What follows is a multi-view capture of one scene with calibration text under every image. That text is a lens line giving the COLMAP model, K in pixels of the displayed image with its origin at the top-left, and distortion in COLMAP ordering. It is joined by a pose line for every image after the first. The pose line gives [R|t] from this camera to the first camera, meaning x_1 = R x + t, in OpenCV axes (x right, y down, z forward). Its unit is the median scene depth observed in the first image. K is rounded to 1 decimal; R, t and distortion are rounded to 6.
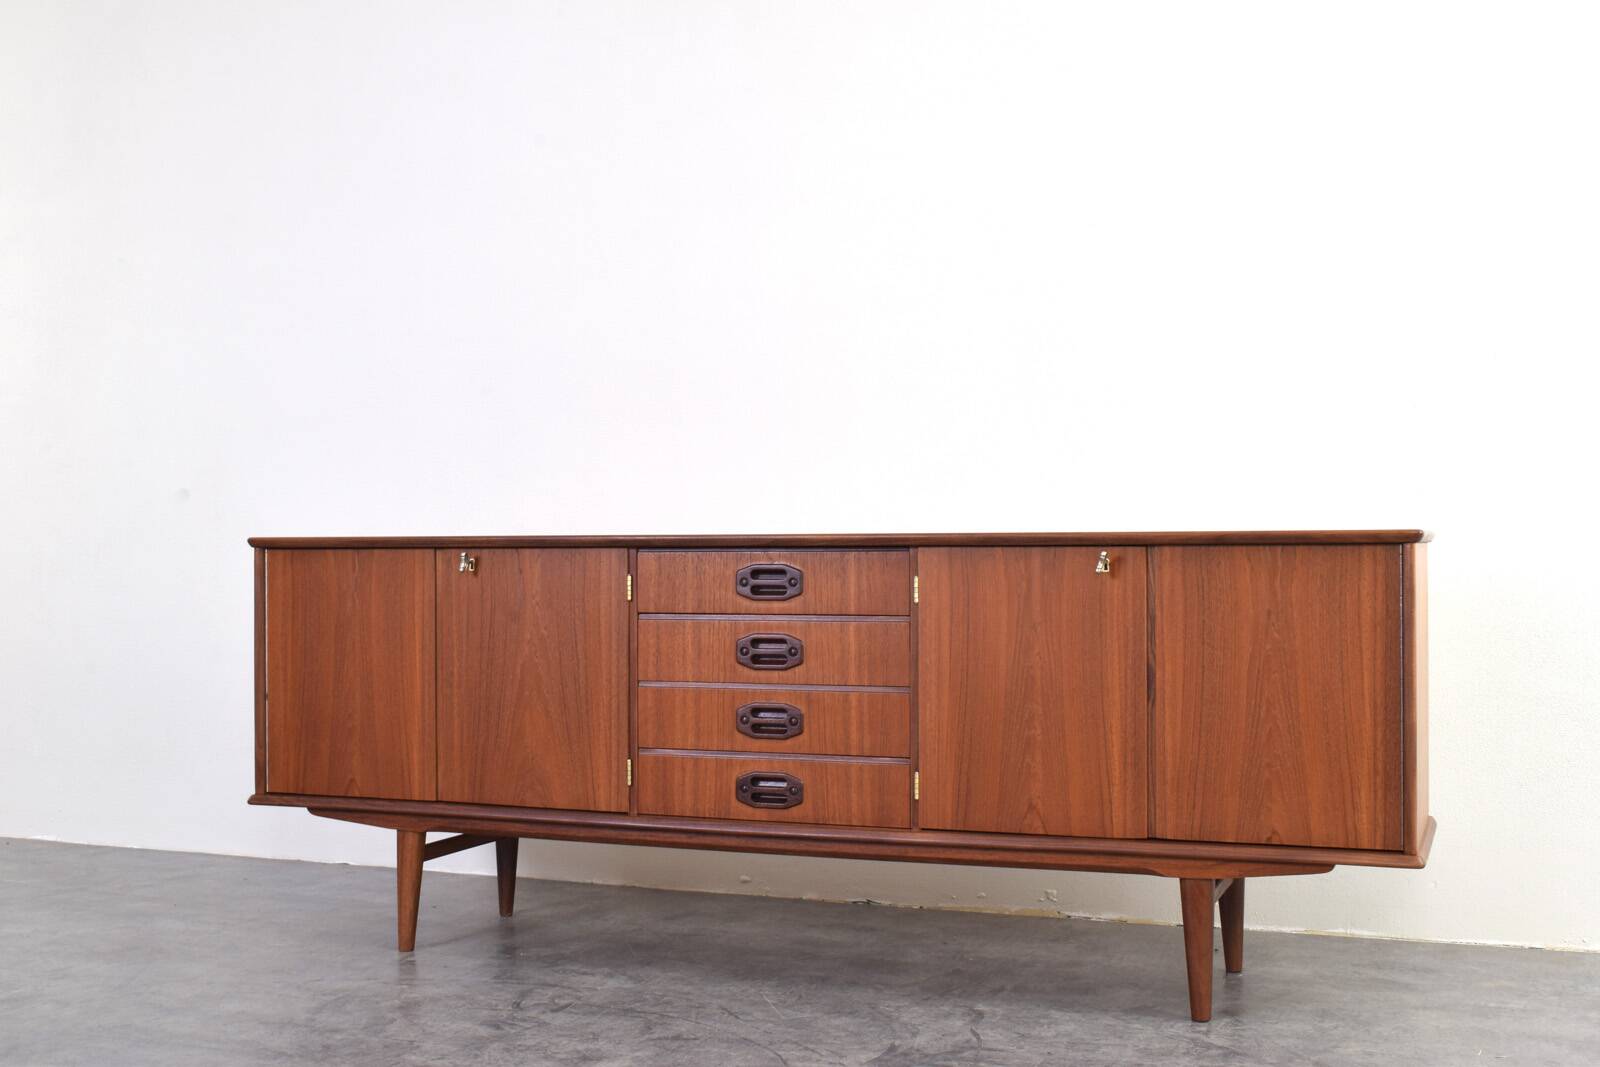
lens RADIAL K [[1890.7, 0, 799.7], [0, 1890.7, 523.2], [0, 0, 1]] dist [-0.065069, 0.000000]
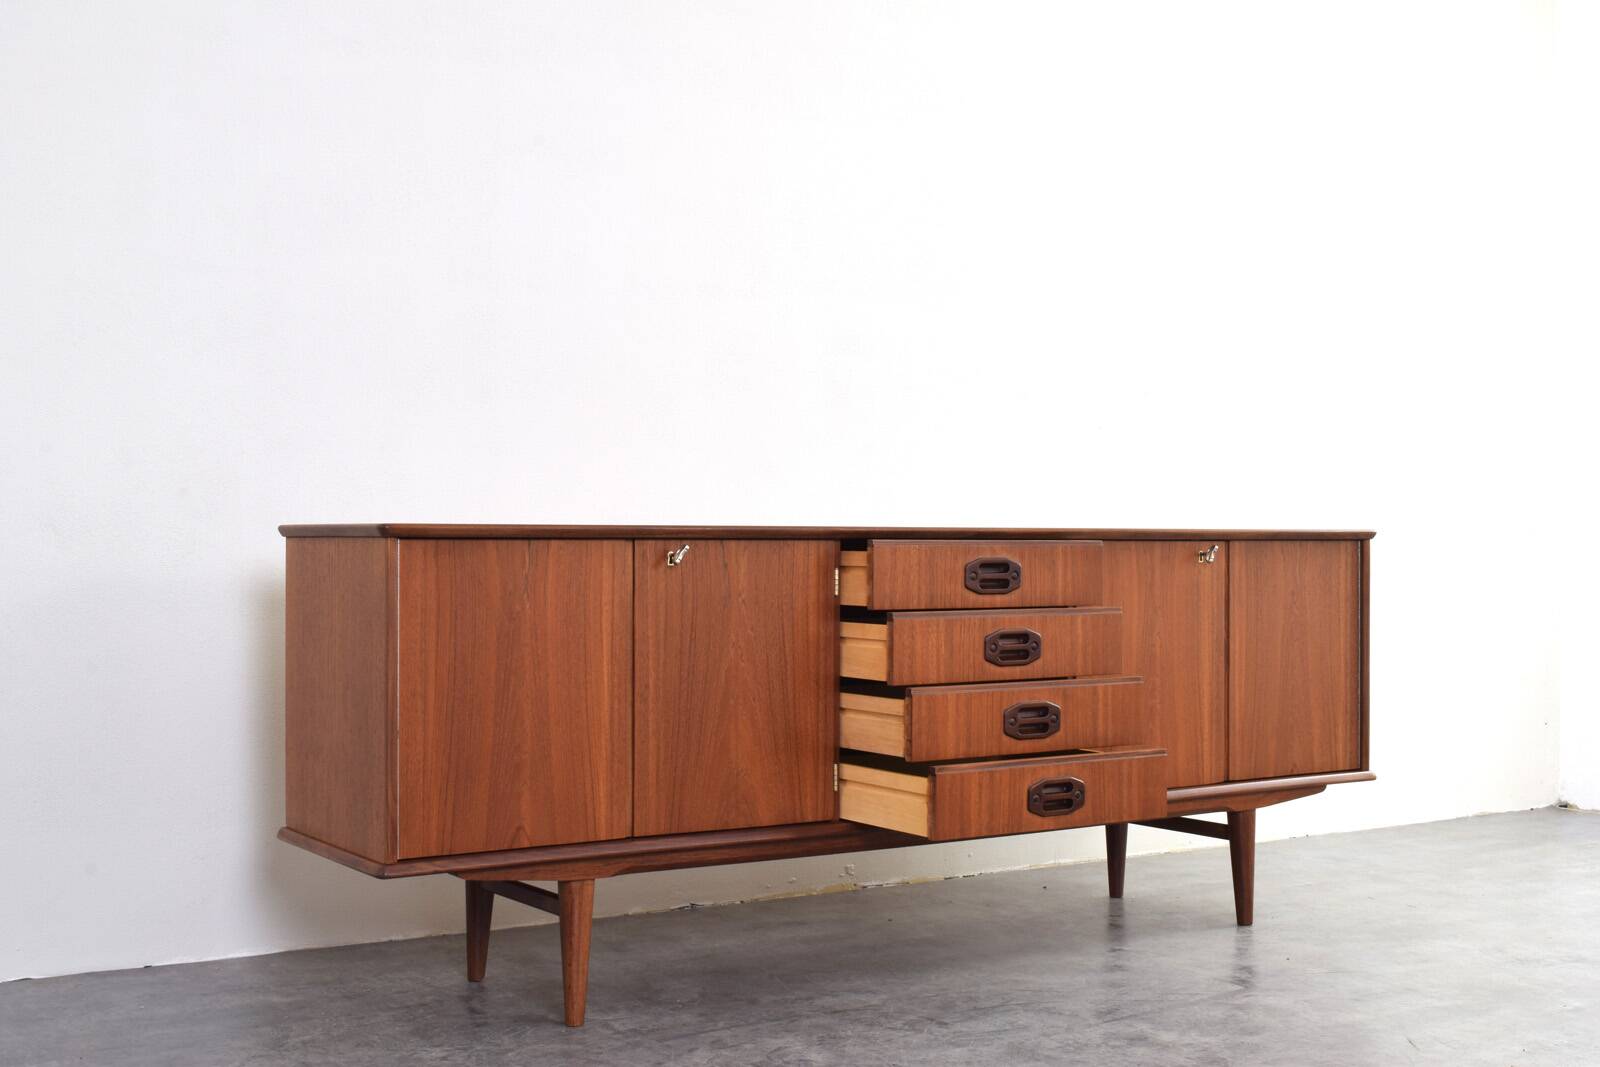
lens RADIAL K [[1993.0, 0, 794.9], [0, 1993.0, 542.0], [0, 0, 1]] dist [-0.048485, 0.000000]
pose [[0.569343, 0.003838, 0.822091, -0.944545], [-0.014544, 0.999880, 0.005404, 0.009163], [-0.821971, -0.015033, 0.569330, 0.459124]]
